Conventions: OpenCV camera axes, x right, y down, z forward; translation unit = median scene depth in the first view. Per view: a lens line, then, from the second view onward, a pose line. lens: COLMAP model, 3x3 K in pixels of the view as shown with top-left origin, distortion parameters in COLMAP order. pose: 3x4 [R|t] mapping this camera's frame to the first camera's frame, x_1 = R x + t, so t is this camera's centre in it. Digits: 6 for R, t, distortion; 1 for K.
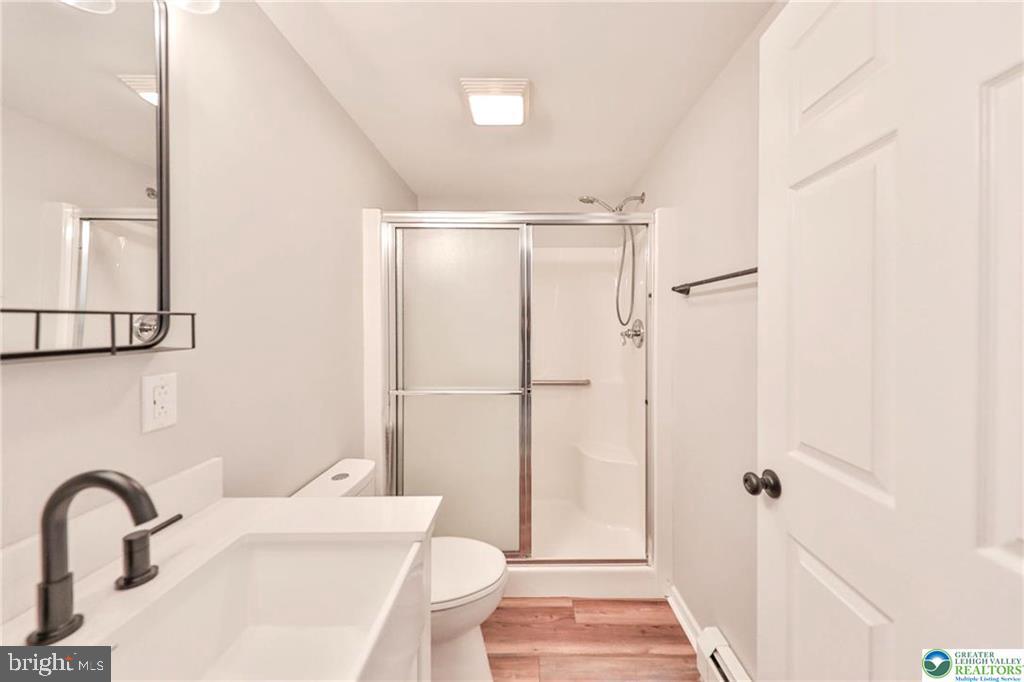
lens RADIAL K [[354.1, 0, 512.8], [0, 354.1, 338.2], [0, 0, 1]] dist [0.011250, -0.006301]
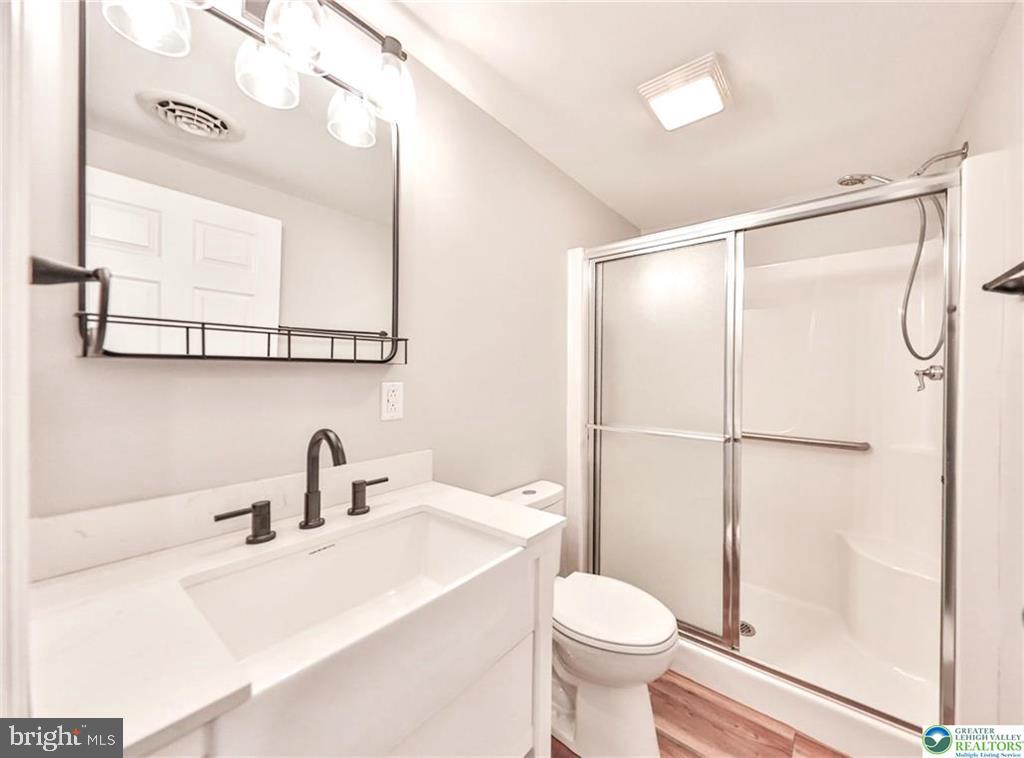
lens RADIAL K [[362.9, 0, 514.0], [0, 362.9, 376.6], [0, 0, 1]] dist [0.007534, -0.002965]
pose [[0.809079, 0.032090, -0.586823, 0.143909], [-0.038098, 0.999272, 0.002117, 0.029193], [0.586464, 0.020644, 0.809712, 0.046758]]
